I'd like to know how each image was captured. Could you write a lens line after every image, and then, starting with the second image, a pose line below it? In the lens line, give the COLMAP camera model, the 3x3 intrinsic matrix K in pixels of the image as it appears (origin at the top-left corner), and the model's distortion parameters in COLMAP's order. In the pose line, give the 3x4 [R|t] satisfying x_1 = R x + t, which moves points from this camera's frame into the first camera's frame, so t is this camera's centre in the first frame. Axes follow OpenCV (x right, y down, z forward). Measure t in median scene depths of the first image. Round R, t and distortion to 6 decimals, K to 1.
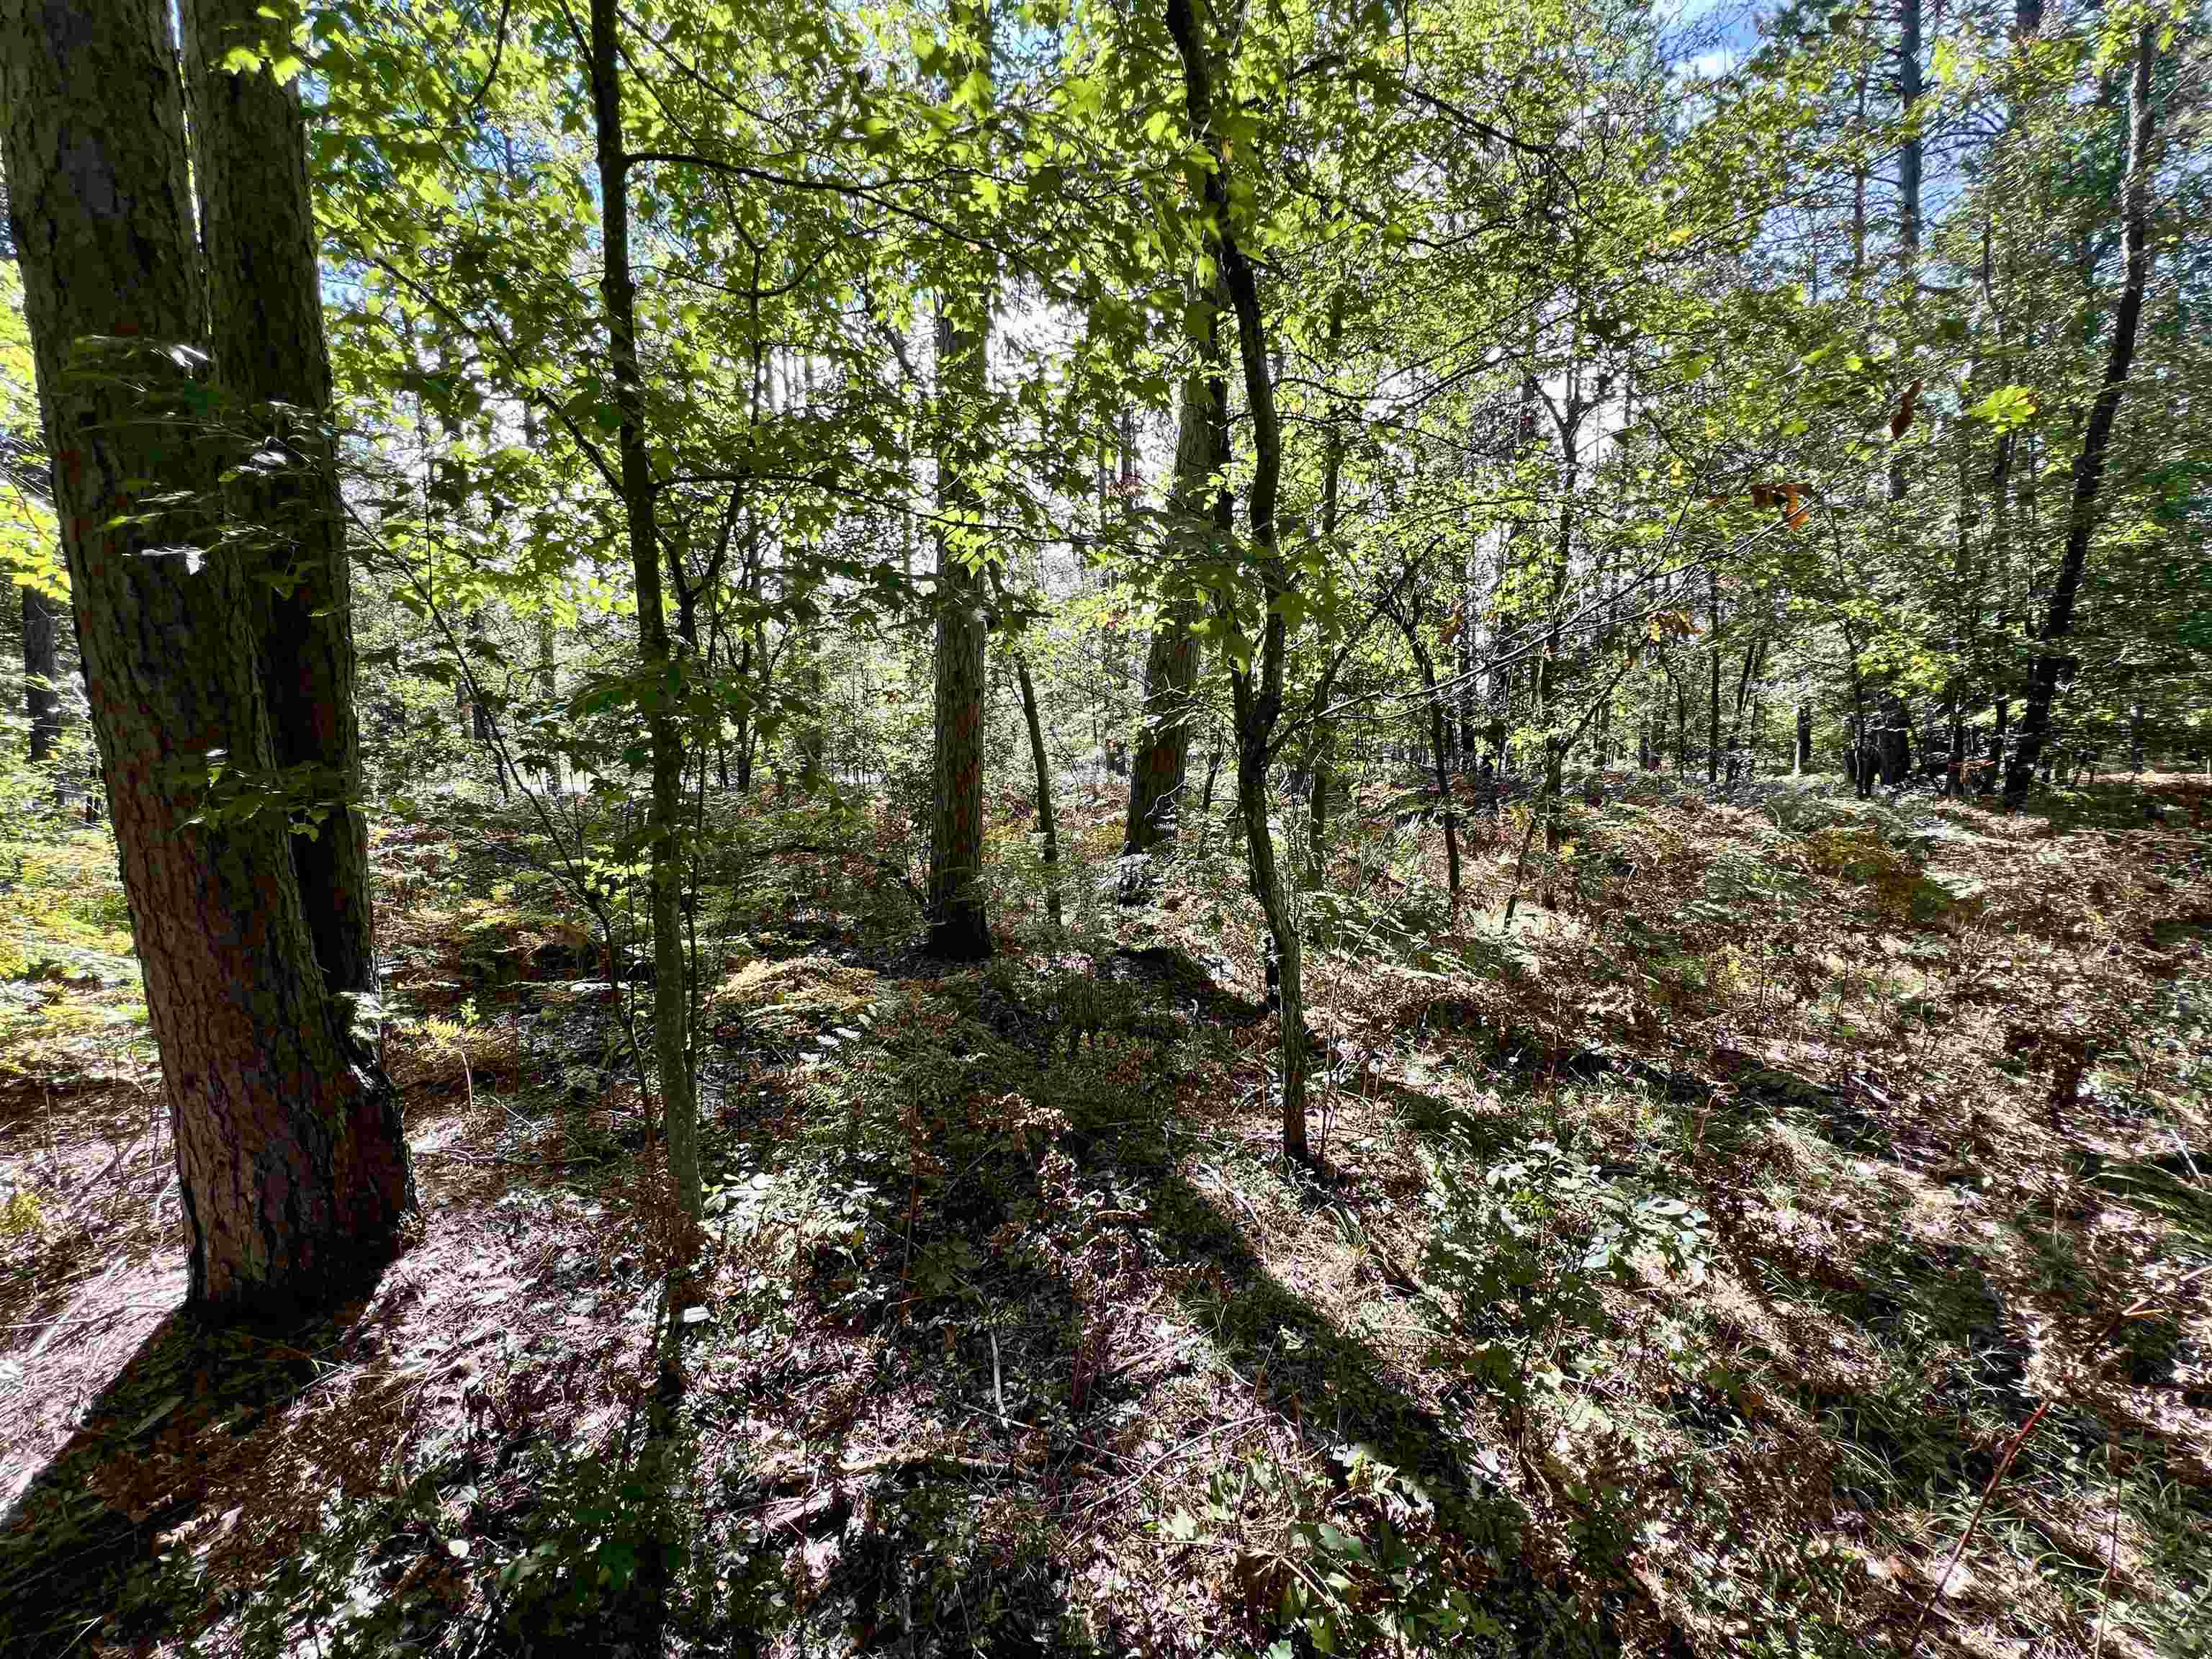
lens RADIAL K [[881.9, 0, 1103.3], [0, 881.9, 825.6], [0, 0, 1]] dist [-0.000889, -0.000191]
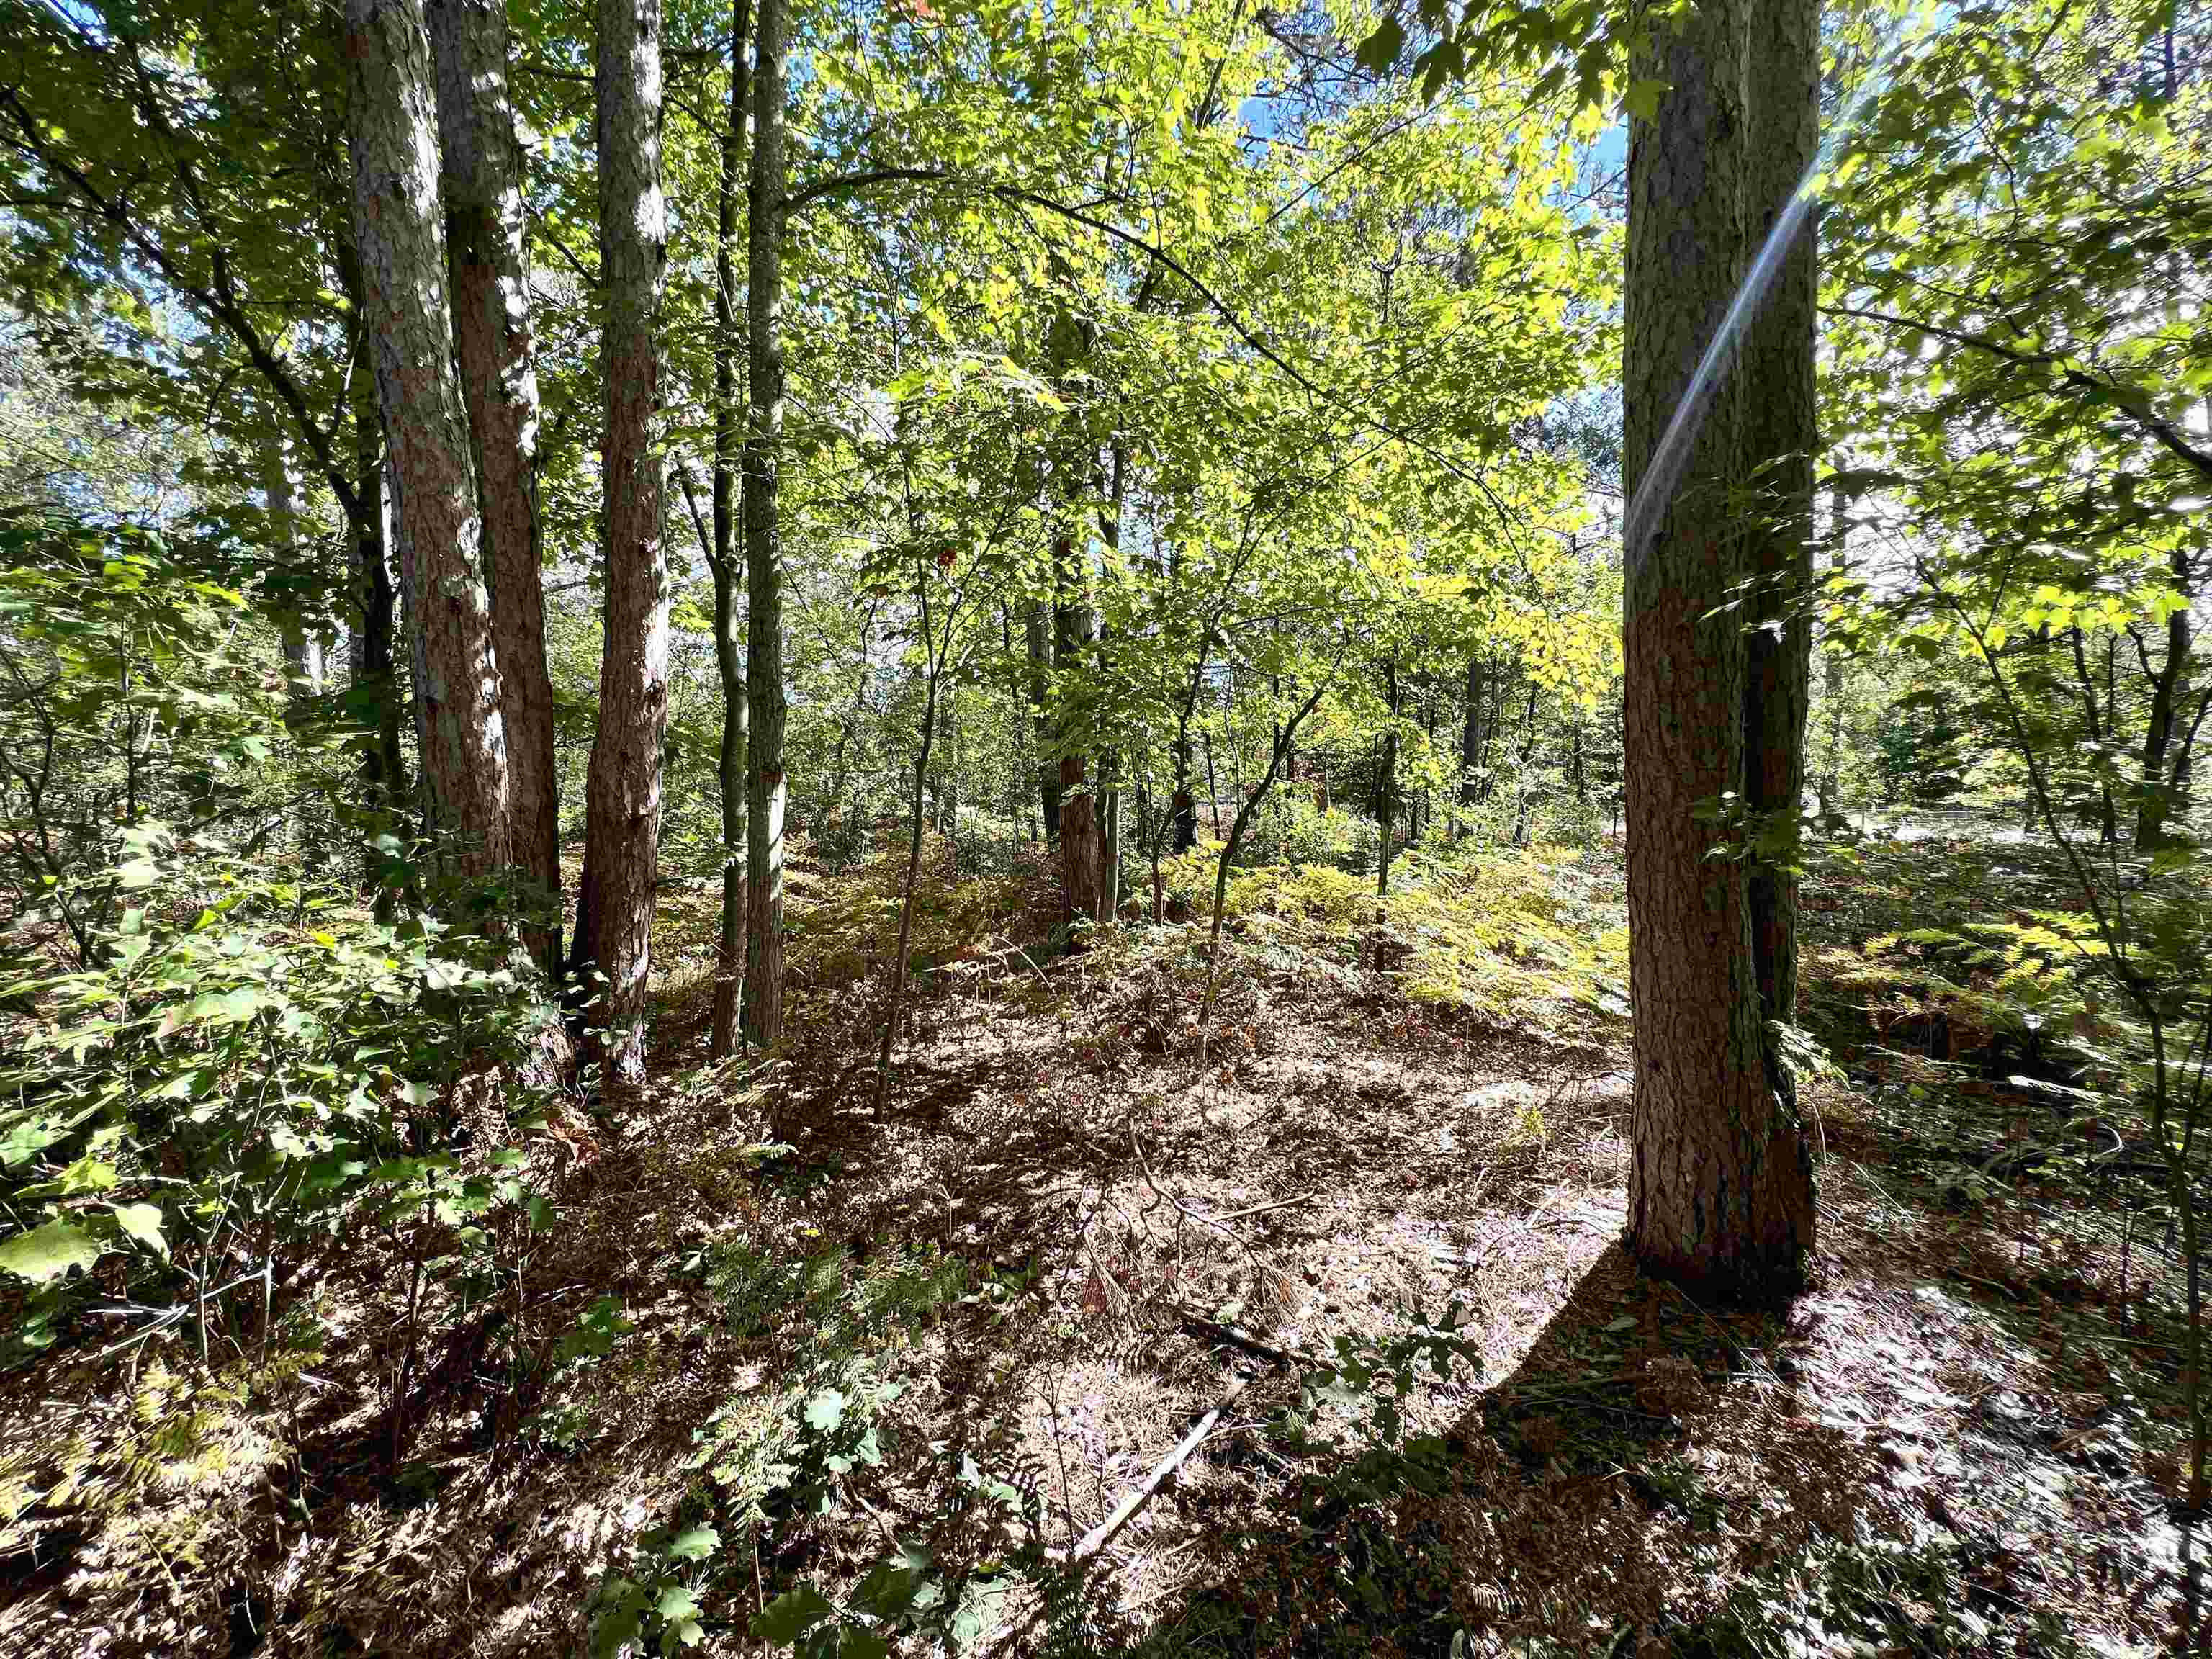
lens RADIAL K [[881.9, 0, 1103.7], [0, 881.9, 825.6], [0, 0, 1]] dist [-0.000889, -0.000191]
pose [[0.339718, 0.041351, -0.939618, -0.150170], [-0.085191, 0.996279, 0.013044, 0.010637], [0.936661, 0.075616, 0.341977, -0.137342]]
